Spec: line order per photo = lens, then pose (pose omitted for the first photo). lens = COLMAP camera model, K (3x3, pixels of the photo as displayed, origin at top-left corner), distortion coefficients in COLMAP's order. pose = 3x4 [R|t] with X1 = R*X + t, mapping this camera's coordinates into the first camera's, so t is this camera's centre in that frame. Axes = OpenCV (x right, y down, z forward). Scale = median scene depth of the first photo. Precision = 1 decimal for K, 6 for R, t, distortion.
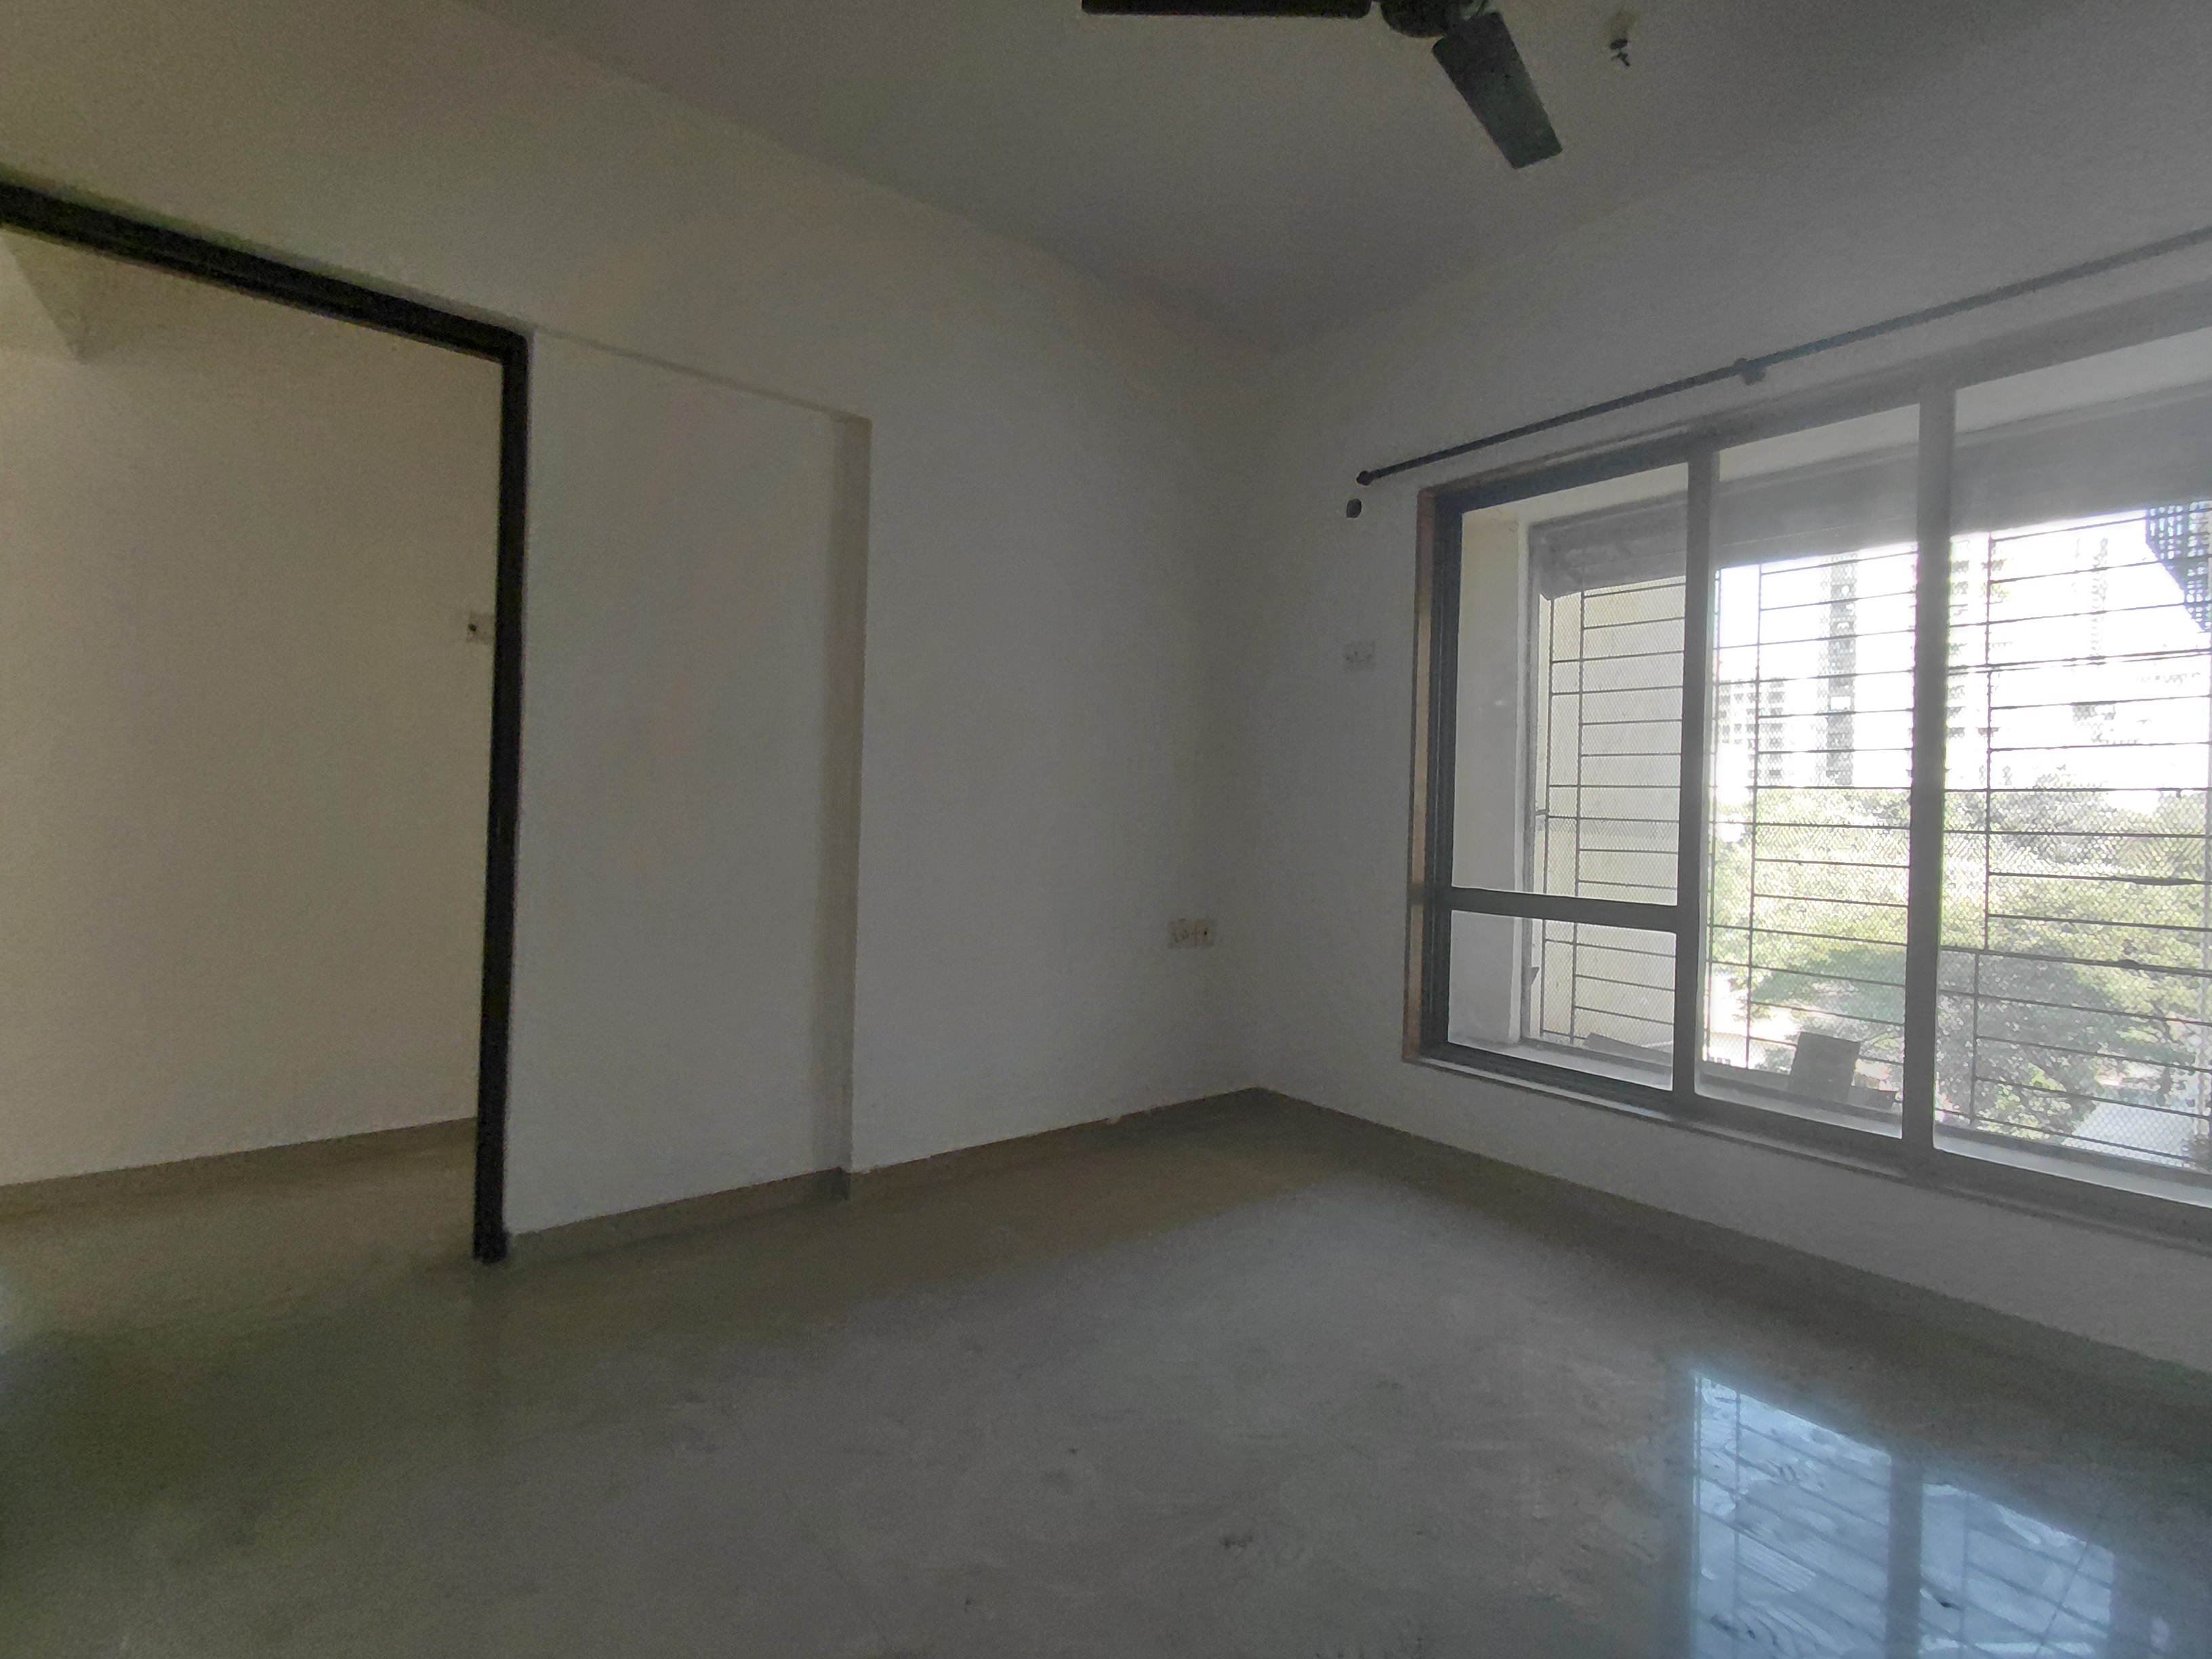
lens RADIAL K [[1024.3, 0, 1098.6], [0, 1024.3, 802.2], [0, 0, 1]] dist [0.009640, -0.005785]
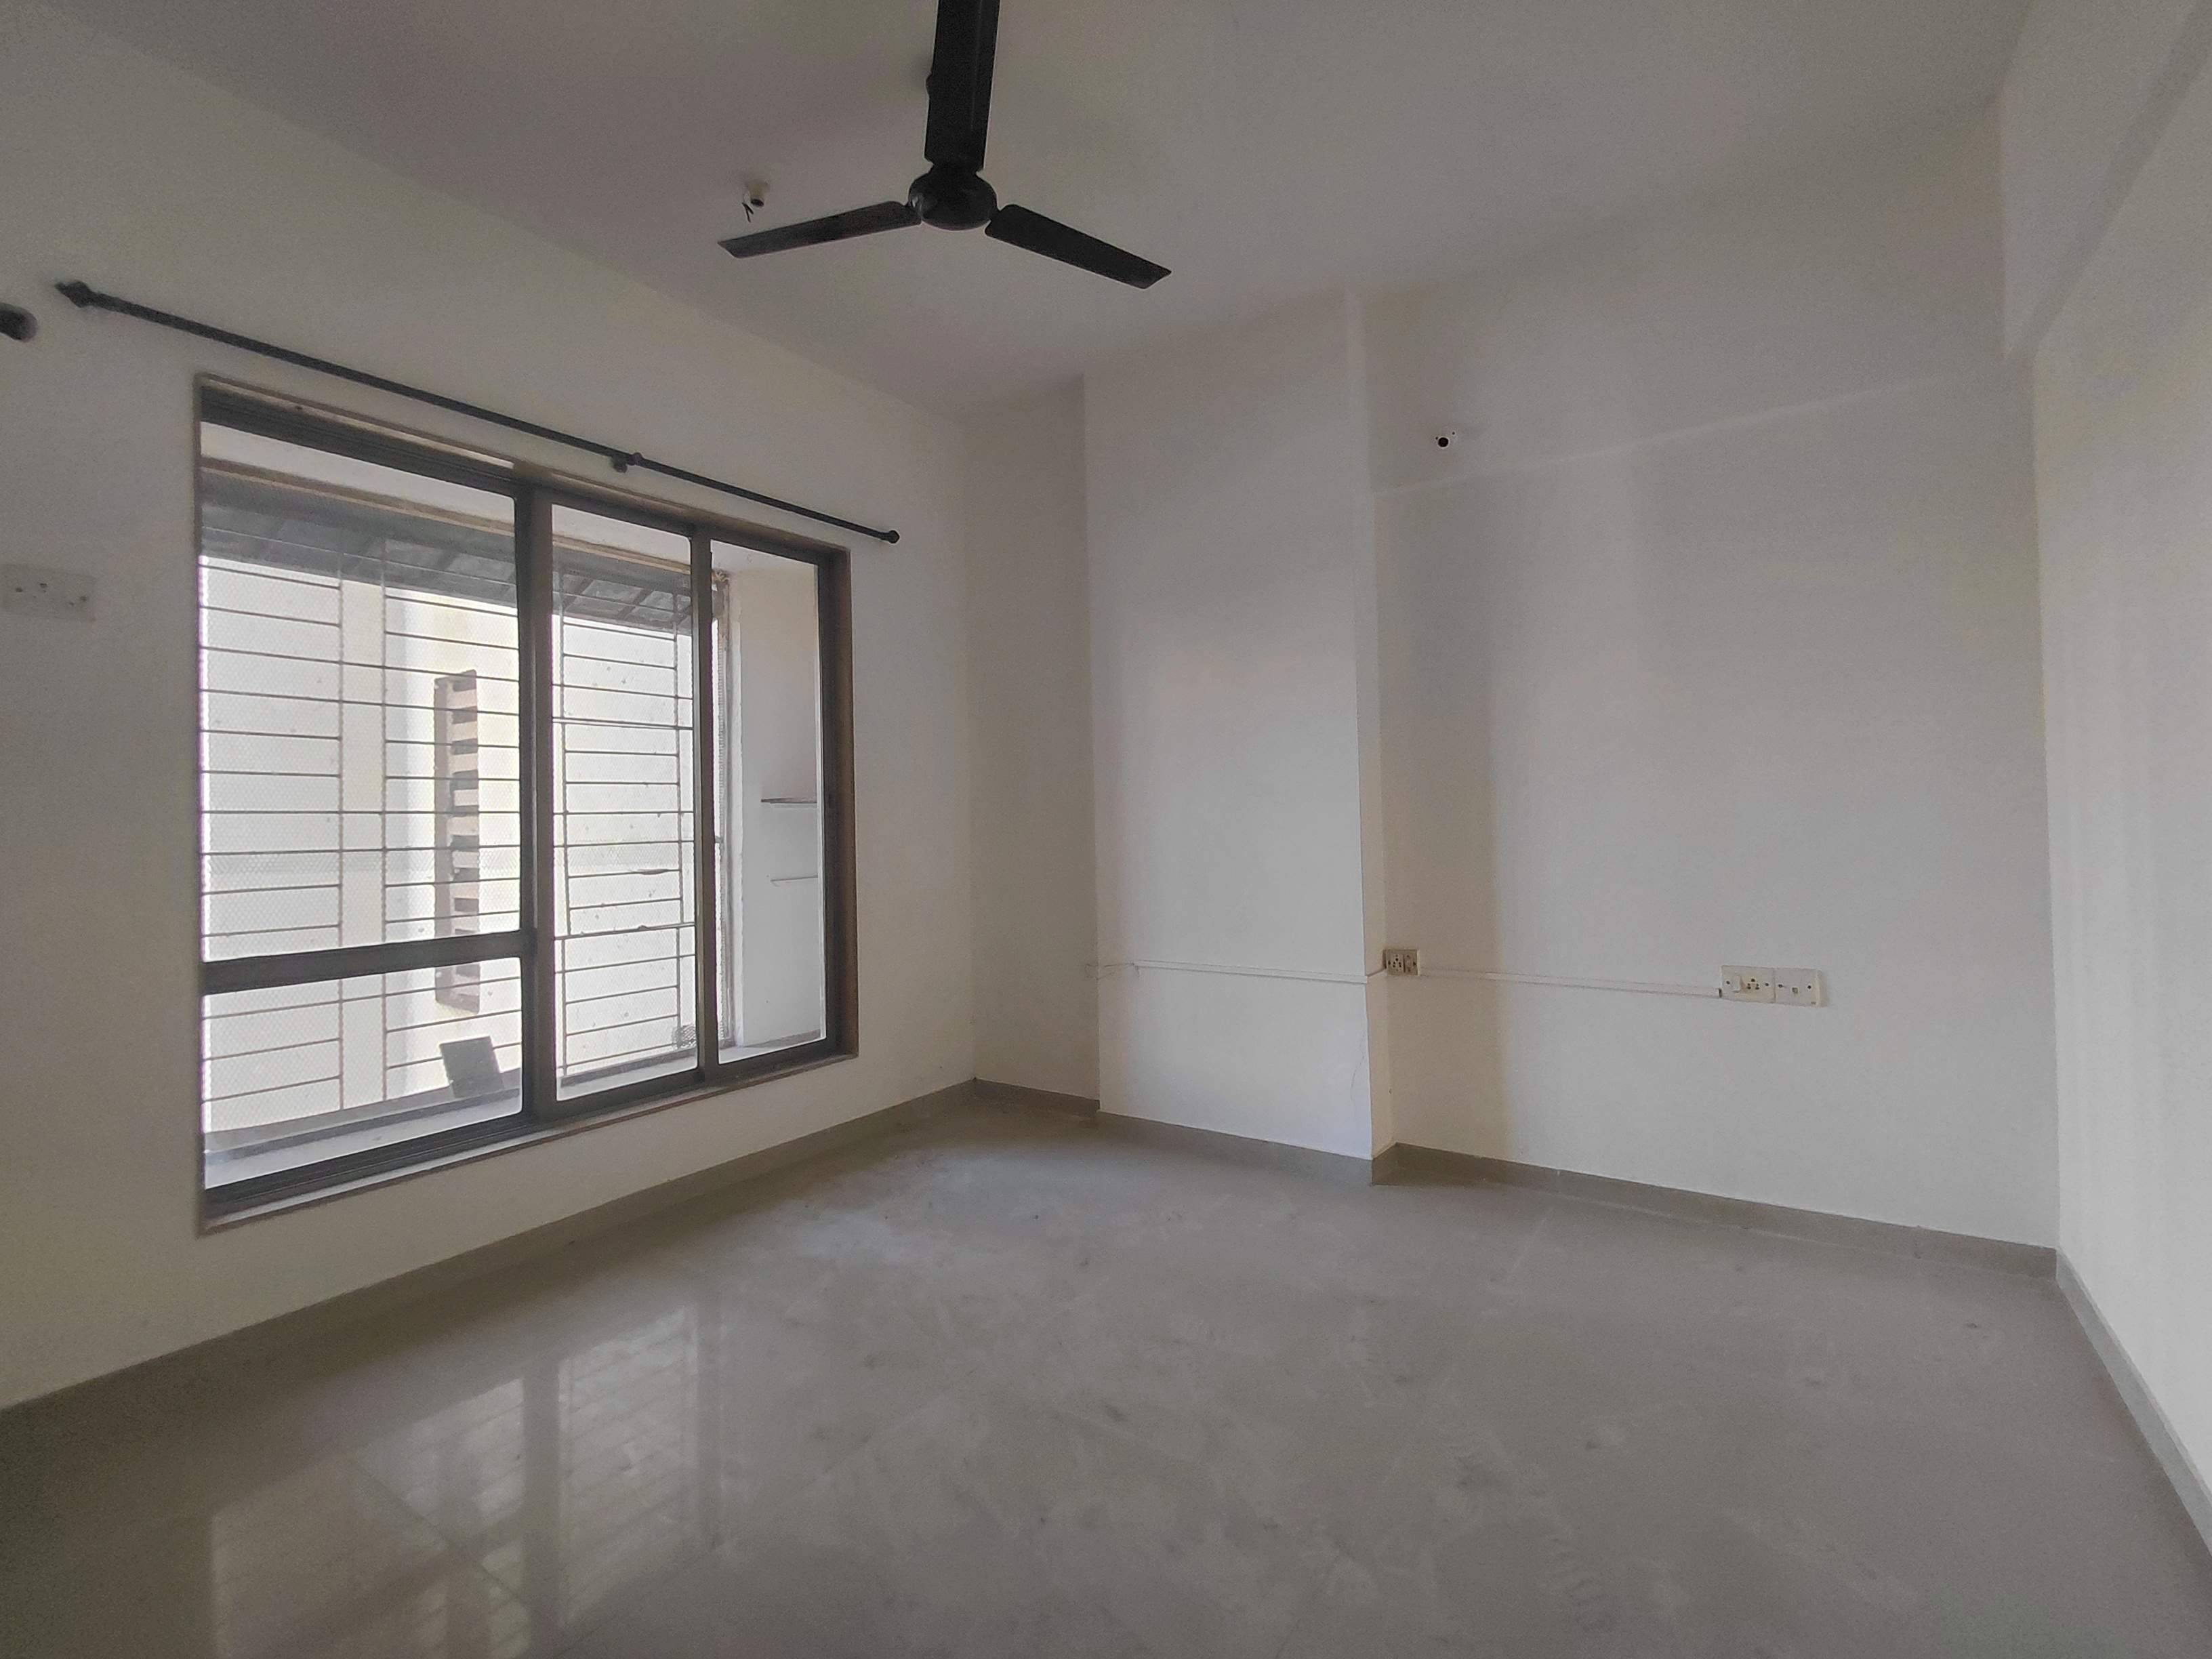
lens RADIAL K [[1024.3, 0, 1098.6], [0, 1024.3, 802.2], [0, 0, 1]] dist [0.009640, -0.005785]
pose [[-0.314717, 0.003540, 0.949179, -0.590622], [0.016106, 0.999869, 0.001611, -0.018399], [-0.949049, 0.015794, -0.314733, 0.770212]]
